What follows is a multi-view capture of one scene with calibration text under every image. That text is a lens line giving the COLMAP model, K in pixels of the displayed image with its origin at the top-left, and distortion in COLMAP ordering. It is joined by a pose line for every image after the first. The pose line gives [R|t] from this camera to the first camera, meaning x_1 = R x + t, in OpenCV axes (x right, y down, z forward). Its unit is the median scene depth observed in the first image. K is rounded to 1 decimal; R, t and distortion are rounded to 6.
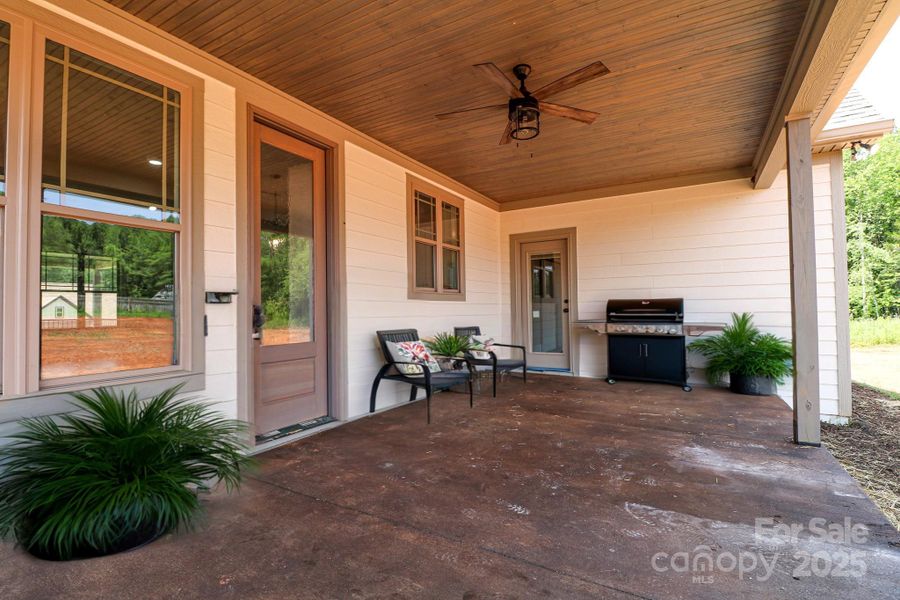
lens RADIAL K [[430.9, 0, 450.9], [0, 430.9, 302.9], [0, 0, 1]] dist [-0.017226, -0.002047]
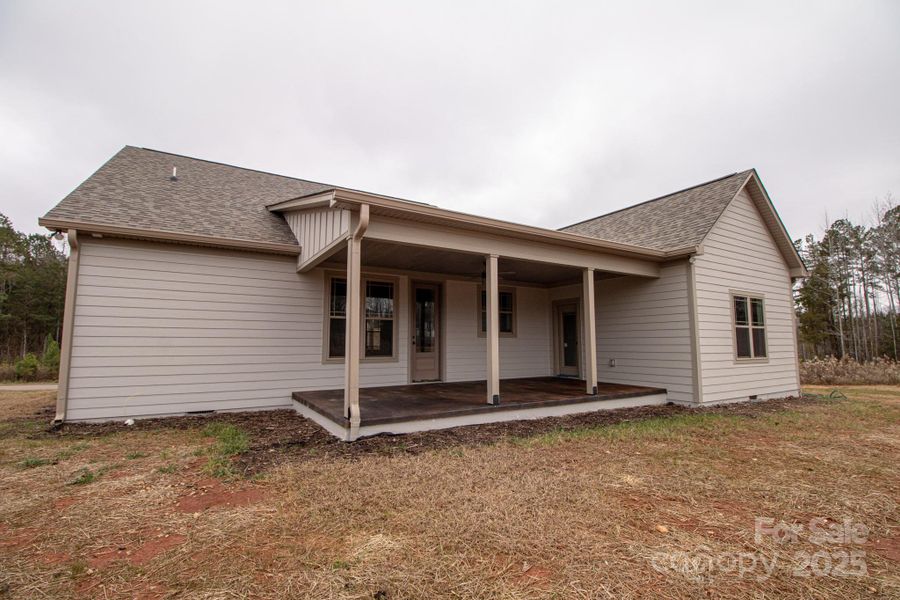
lens RADIAL K [[430.9, 0, 450.6], [0, 430.9, 298.7], [0, 0, 1]] dist [-0.017226, -0.002047]
pose [[0.873991, -0.039386, -0.484344, 0.934031], [-0.000449, 0.996644, -0.081857, -0.027605], [0.485943, 0.071760, 0.871040, -1.168819]]
